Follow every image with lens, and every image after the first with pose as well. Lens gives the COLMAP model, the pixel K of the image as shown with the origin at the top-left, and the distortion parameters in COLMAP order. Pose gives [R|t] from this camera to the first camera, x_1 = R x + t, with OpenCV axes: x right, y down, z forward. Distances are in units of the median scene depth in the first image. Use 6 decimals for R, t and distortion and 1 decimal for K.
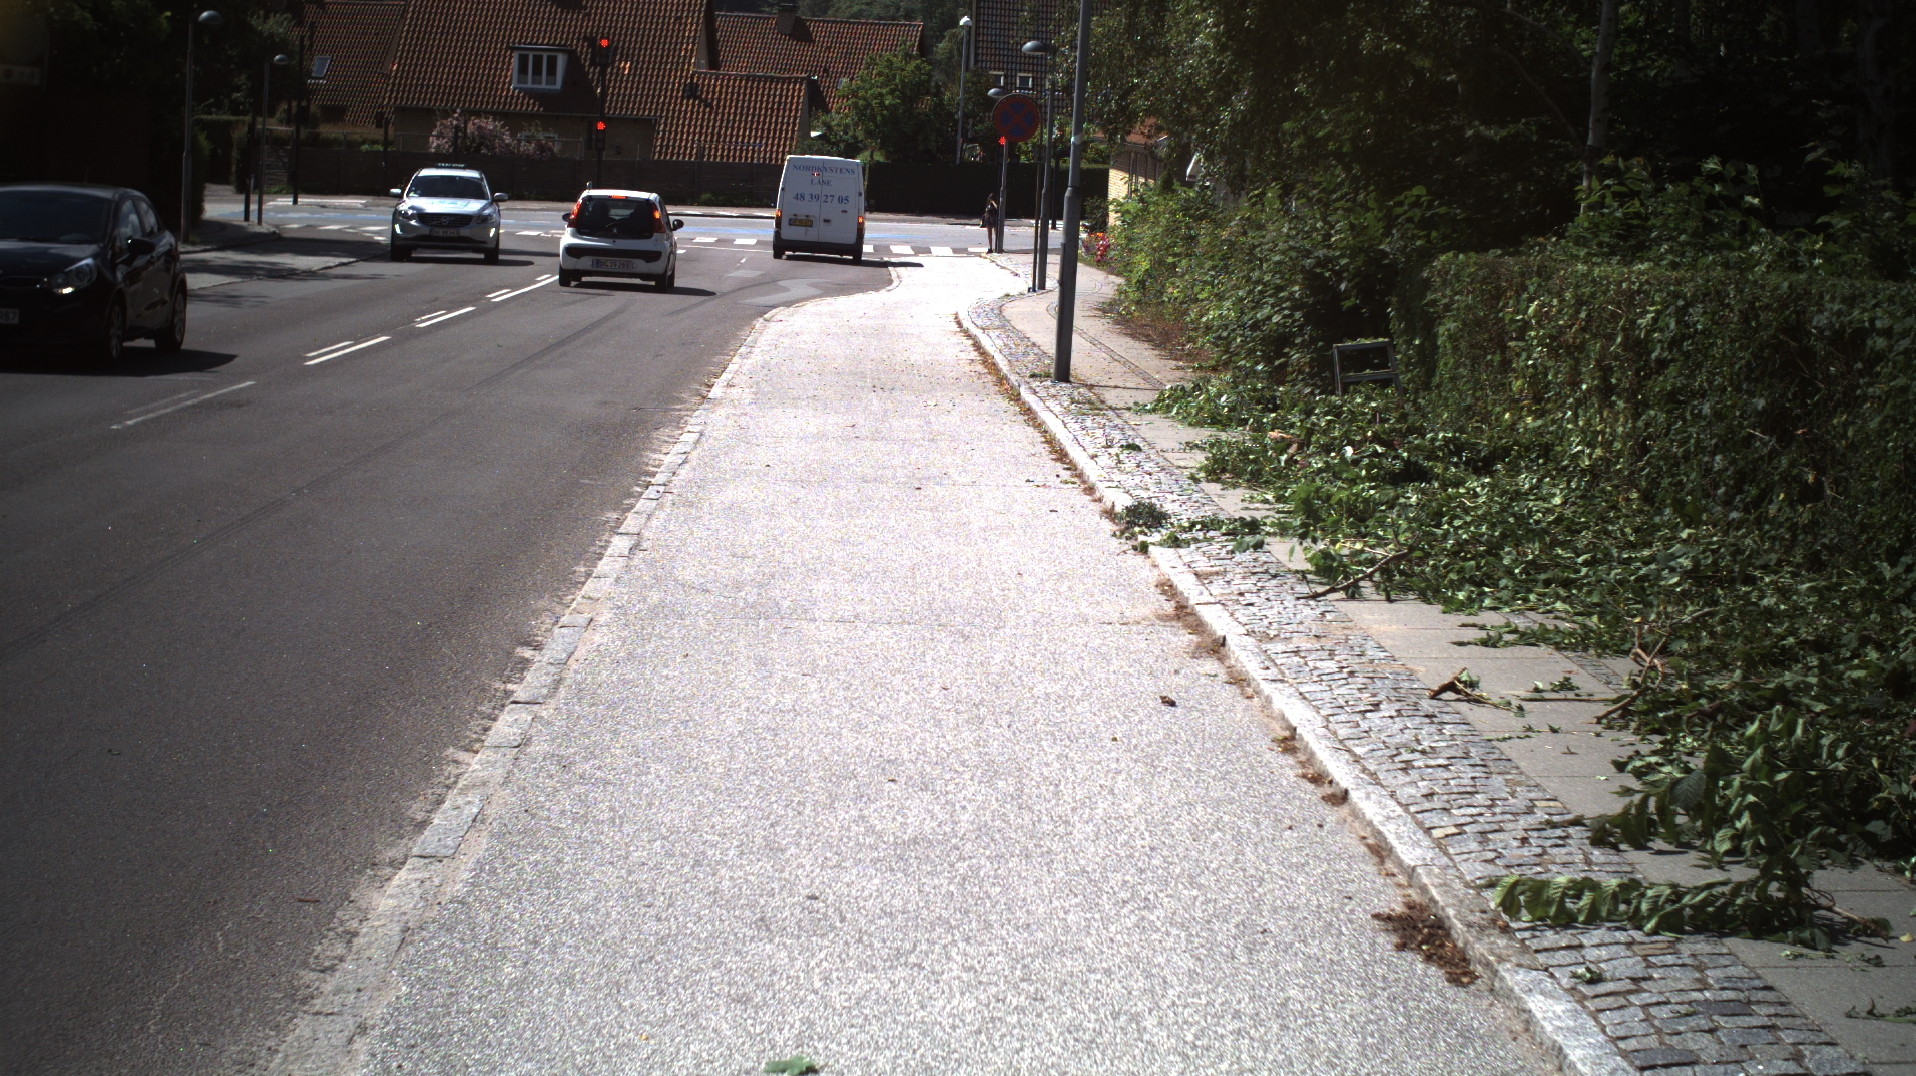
lens RADIAL K [[3324.5, 0, 958.0], [0, 3324.5, 538.0], [0, 0, 1]] dist [-0.321392, 0.659147]
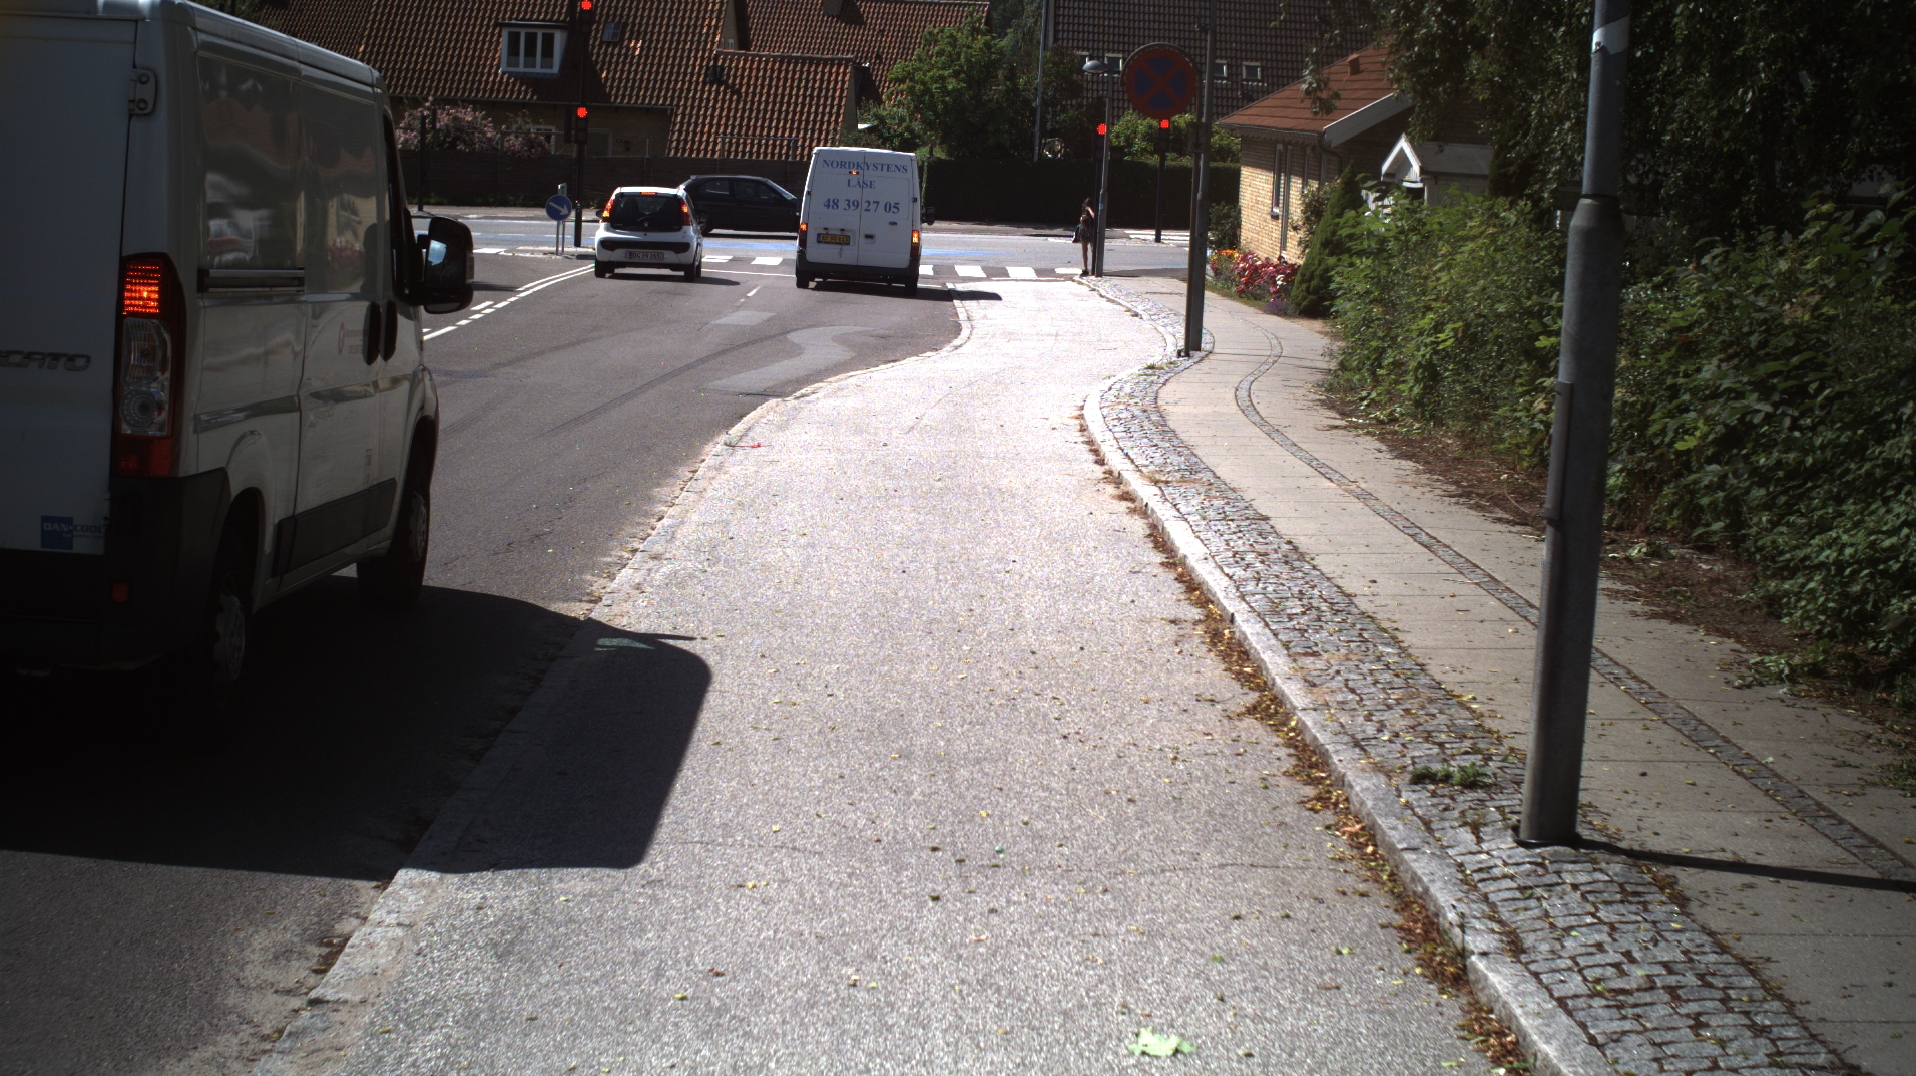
lens RADIAL K [[3324.5, 0, 958.0], [0, 3324.5, 538.0], [0, 0, 1]] dist [-0.321392, 0.659147]
pose [[0.999835, -0.000680, -0.018171, -0.005812], [0.000669, 1.000000, -0.000599, -0.024641], [0.018171, 0.000587, 0.999835, 0.230504]]
